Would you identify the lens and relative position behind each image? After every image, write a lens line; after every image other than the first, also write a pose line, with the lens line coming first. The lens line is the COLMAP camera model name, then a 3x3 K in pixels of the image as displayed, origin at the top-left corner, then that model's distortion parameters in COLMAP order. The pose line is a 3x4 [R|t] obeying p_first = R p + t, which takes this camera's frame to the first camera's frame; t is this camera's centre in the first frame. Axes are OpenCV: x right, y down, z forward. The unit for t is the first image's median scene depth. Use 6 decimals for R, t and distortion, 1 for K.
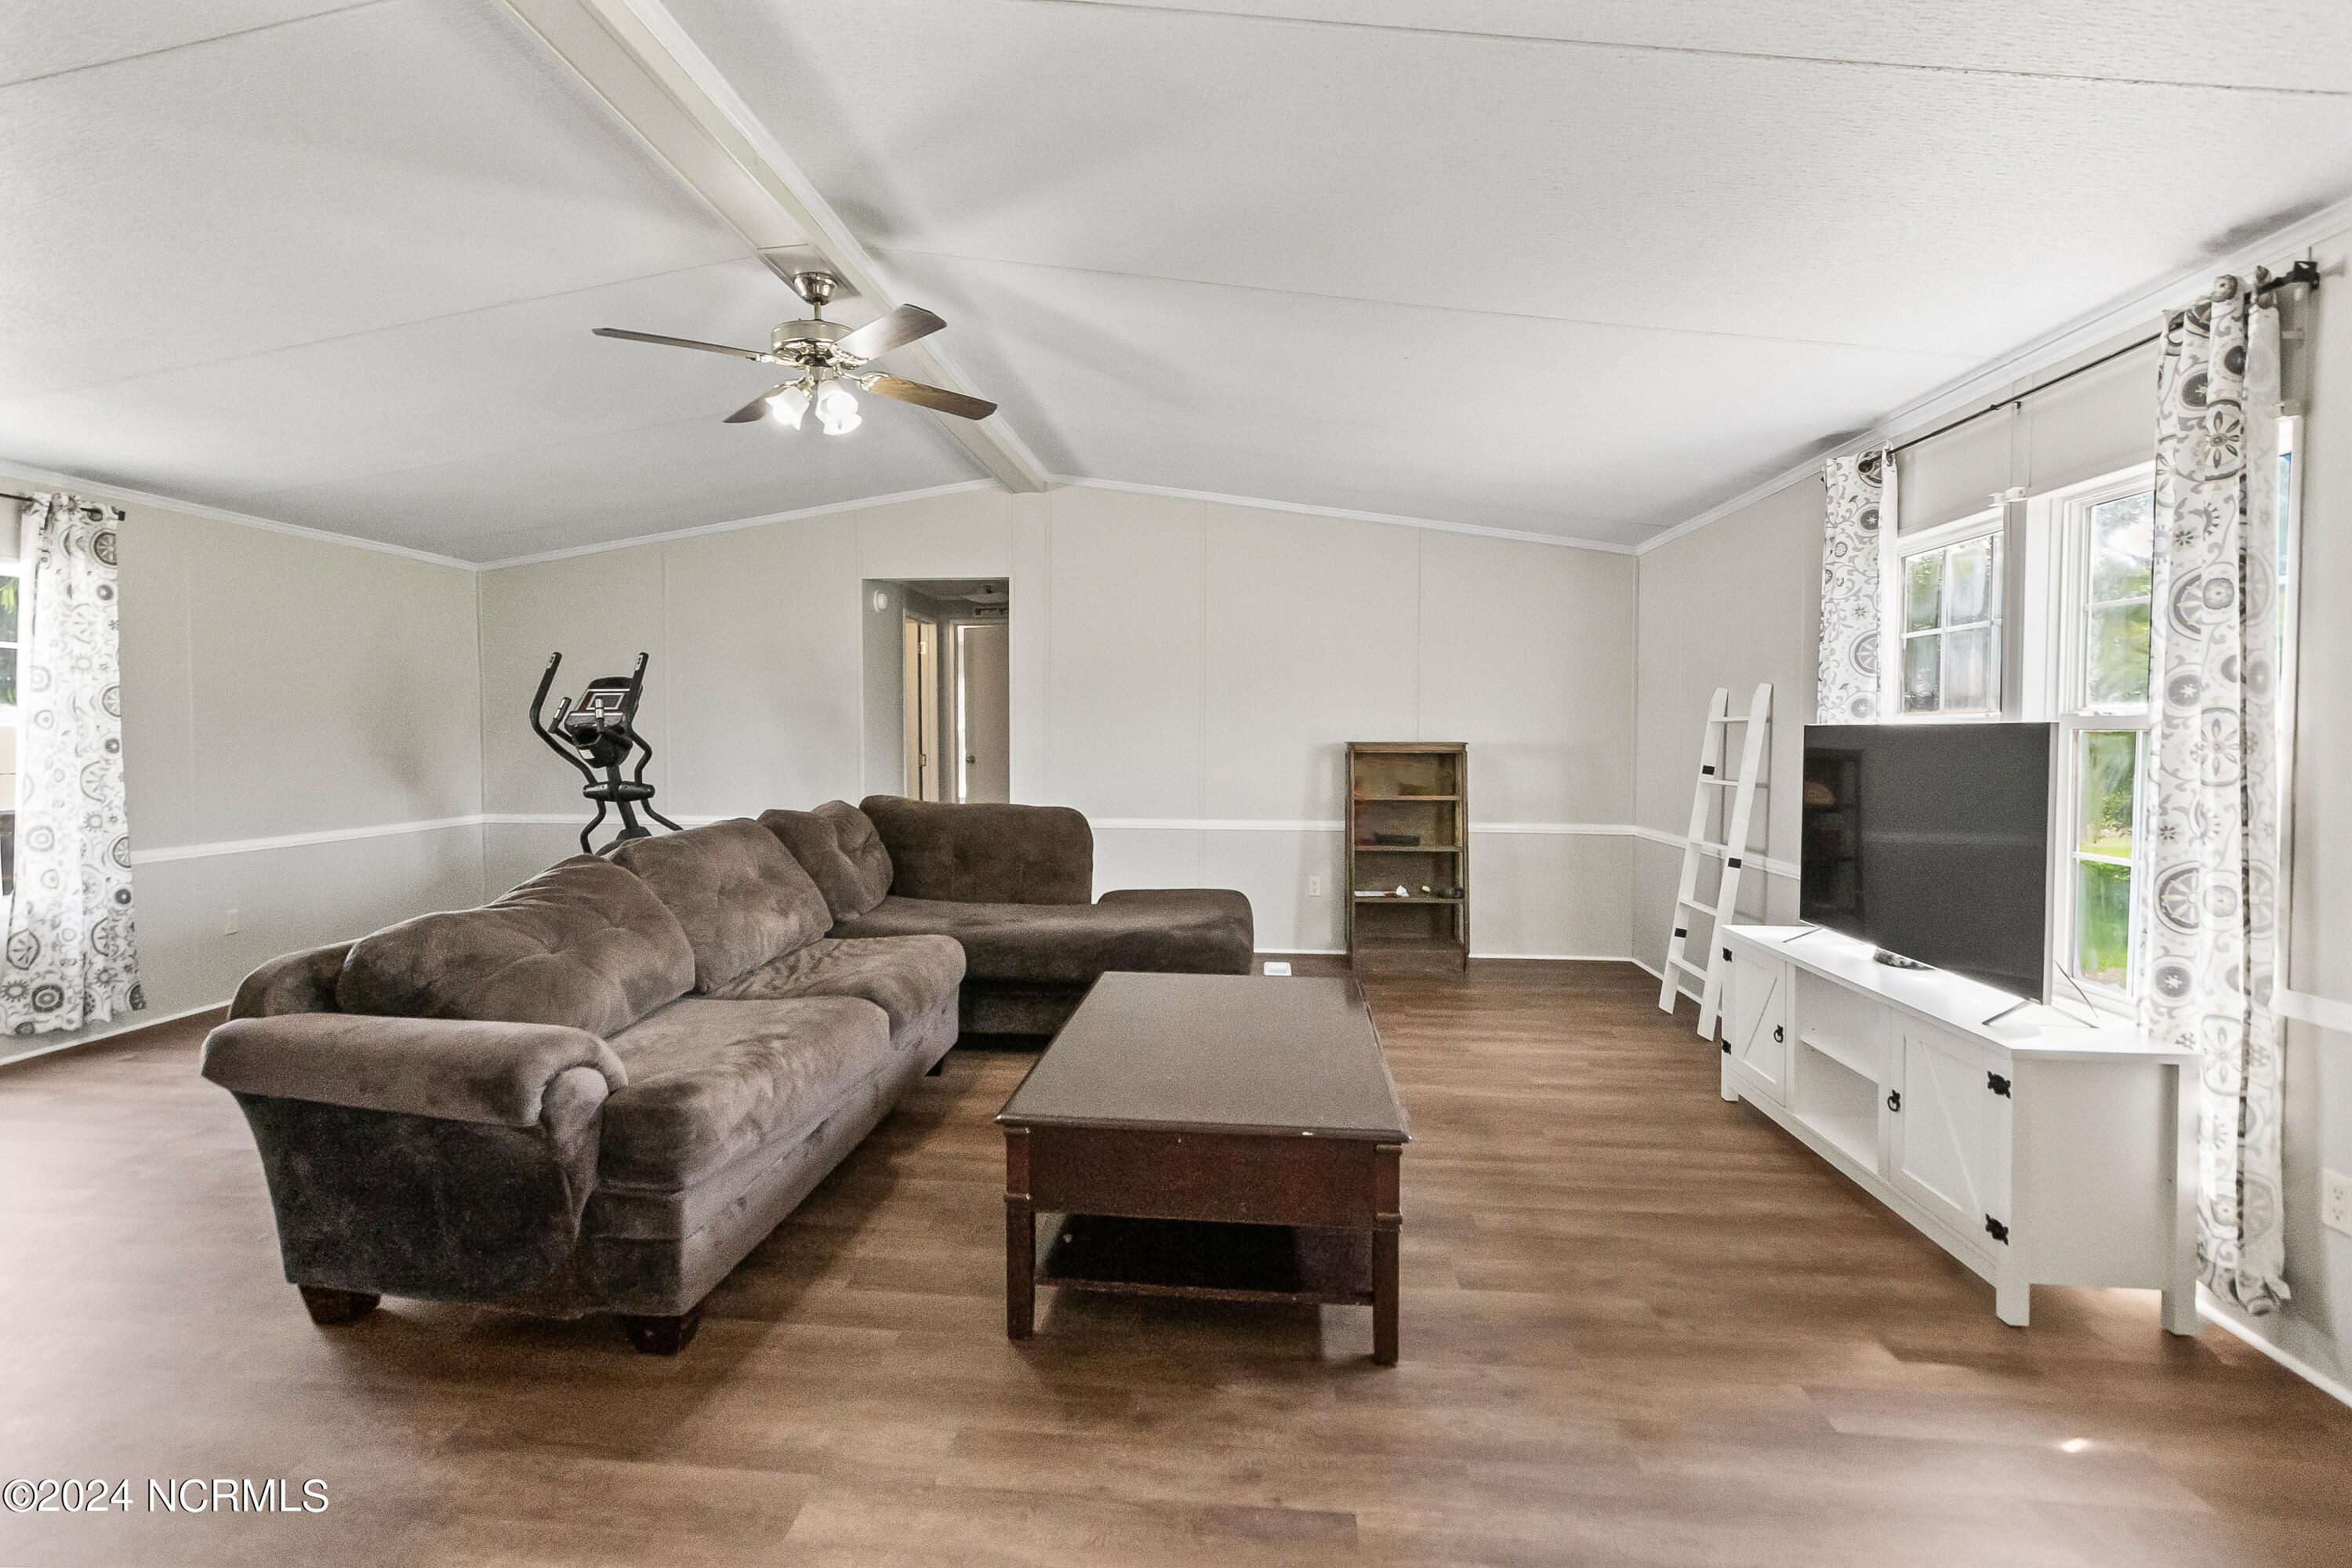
lens RADIAL K [[1084.7, 0, 1161.6], [0, 1084.7, 746.6], [0, 0, 1]] dist [0.004421, 0.000176]
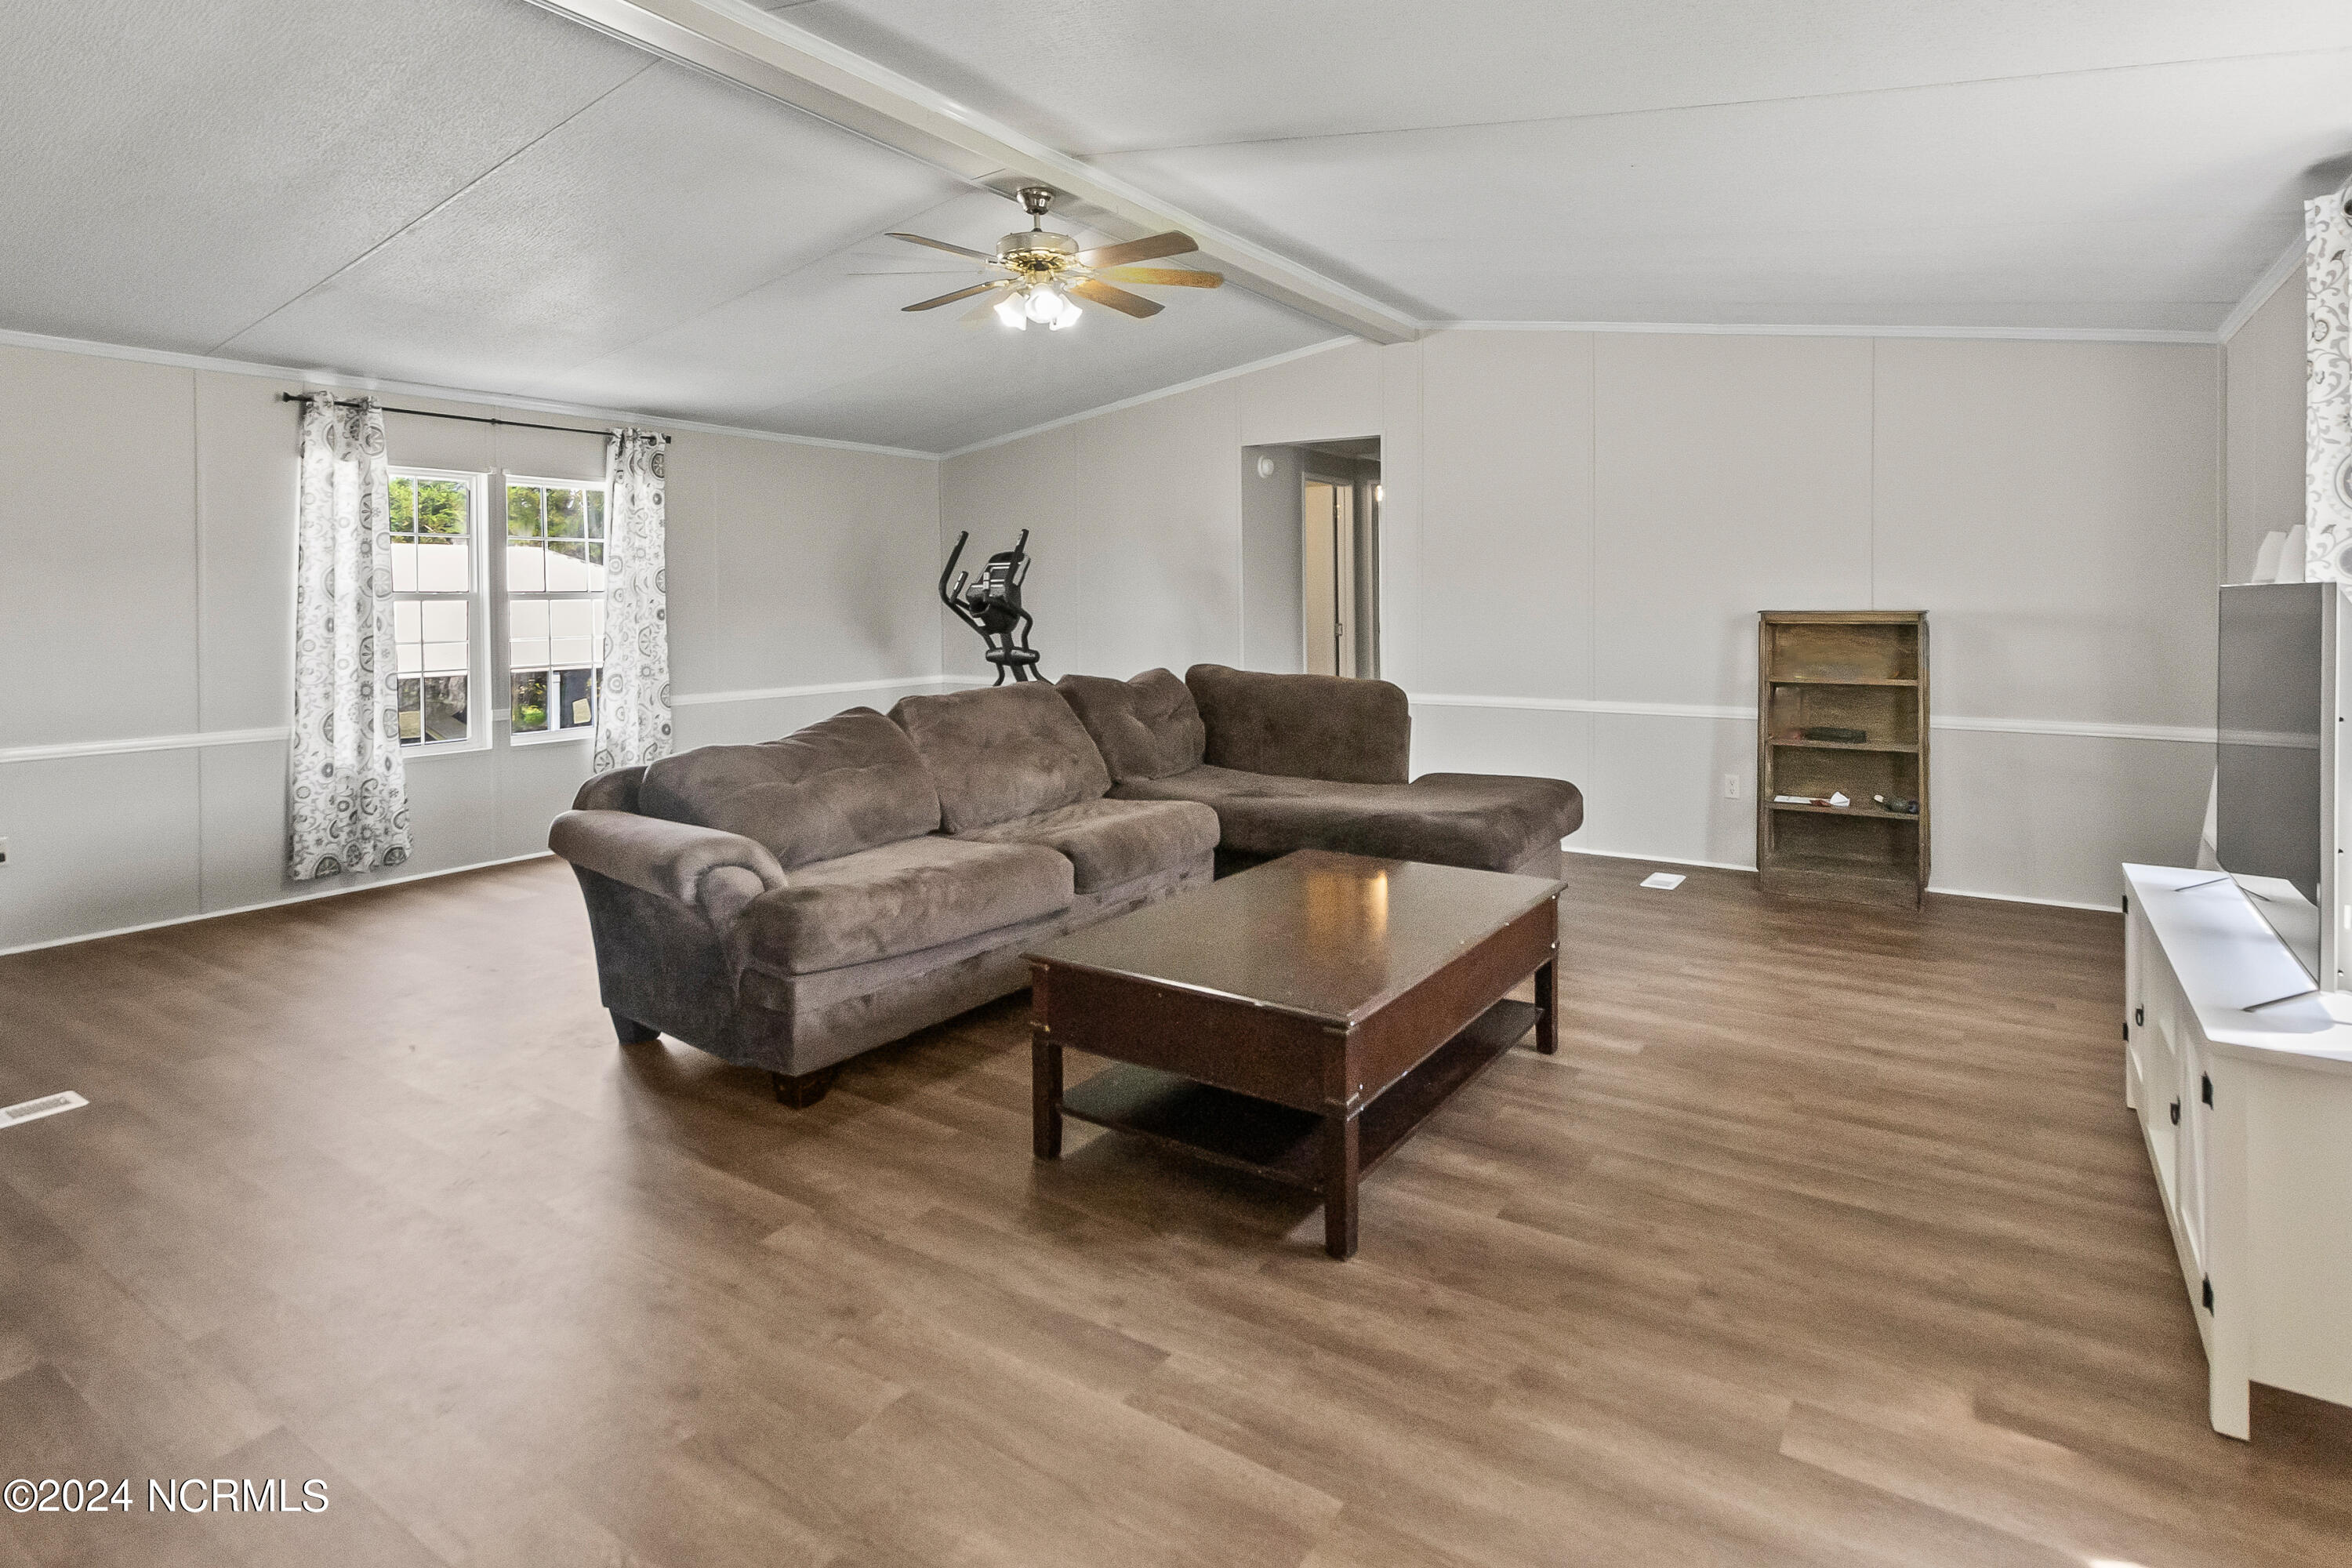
lens RADIAL K [[1223.4, 0, 1178.5], [0, 1223.4, 589.9], [0, 0, 1]] dist [0.004543, 0.001308]
pose [[0.884388, -0.009167, -0.466662, 0.294968], [-0.000223, 0.999799, -0.020063, -0.001176], [0.466752, 0.017847, 0.884208, -0.019343]]
